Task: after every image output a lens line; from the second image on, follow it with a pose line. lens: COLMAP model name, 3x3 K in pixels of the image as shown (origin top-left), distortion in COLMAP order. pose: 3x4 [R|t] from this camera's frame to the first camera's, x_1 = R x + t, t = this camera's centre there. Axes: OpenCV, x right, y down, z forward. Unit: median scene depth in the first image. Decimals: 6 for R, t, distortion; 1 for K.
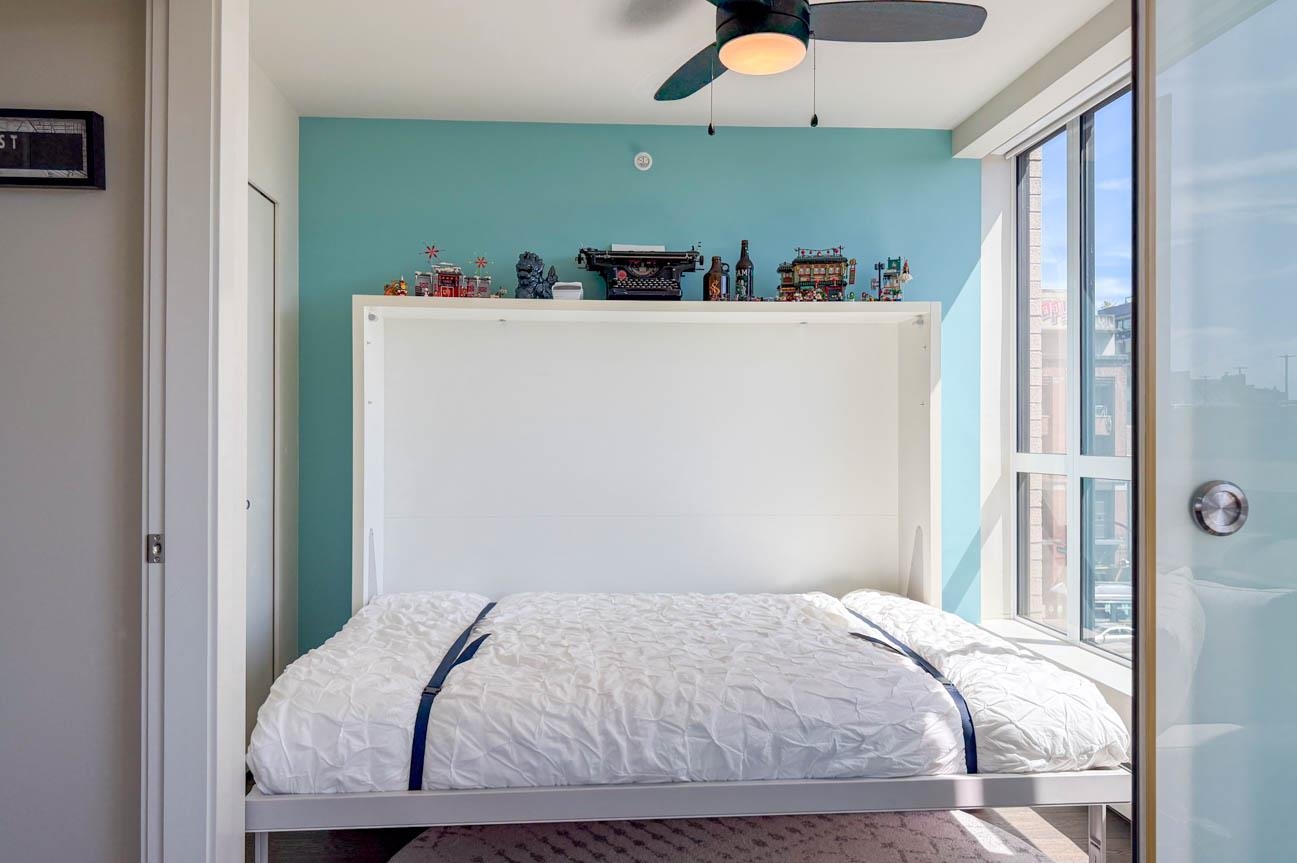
lens RADIAL K [[904.0, 0, 648.5], [0, 904.0, 431.5], [0, 0, 1]] dist [0.002018, 0.000212]
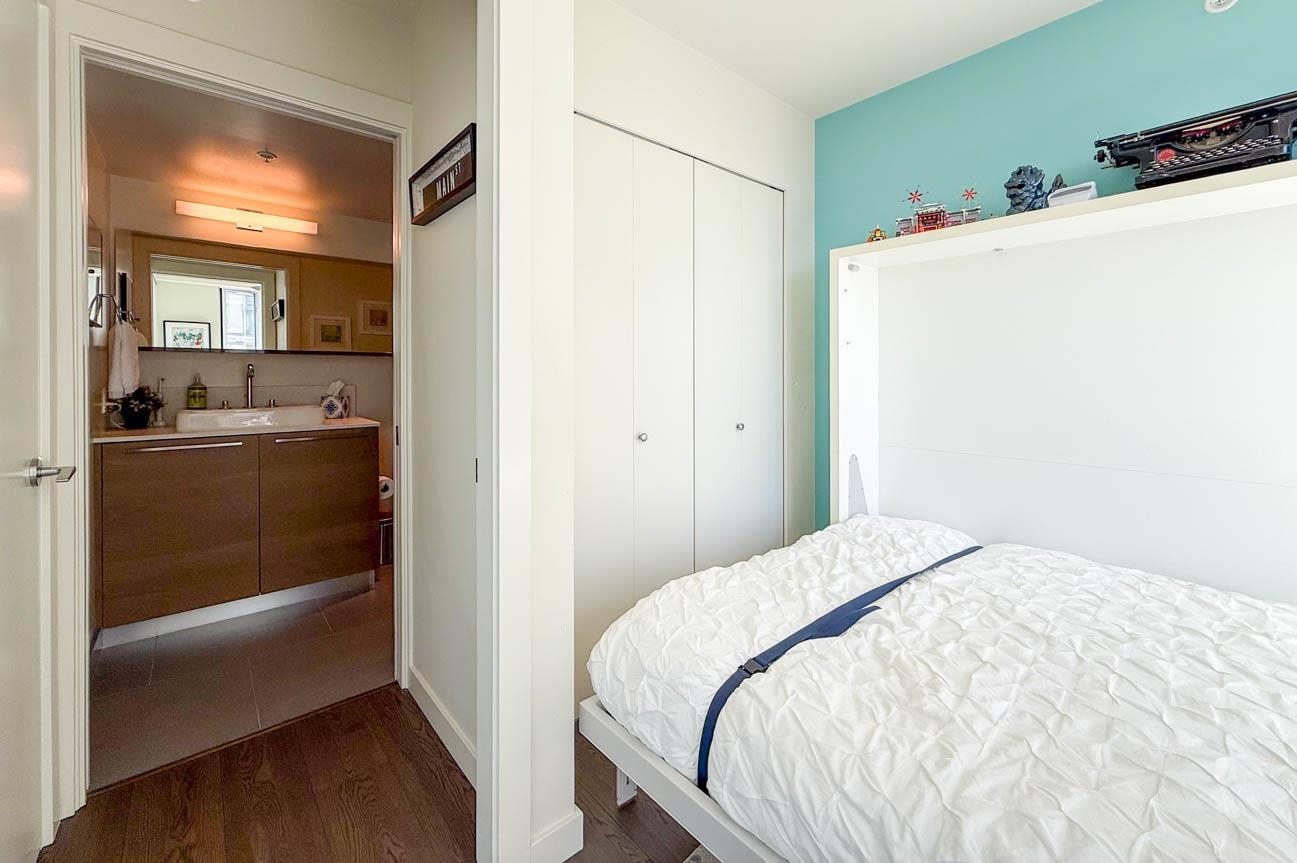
lens RADIAL K [[520.6, 0, 645.4], [0, 520.6, 374.2], [0, 0, 1]] dist [-0.001691, -0.000110]
pose [[0.585033, -0.003231, -0.811003, 0.073173], [0.009306, 0.999953, 0.002730, 0.002859], [0.810956, -0.009144, 0.585035, 0.437044]]
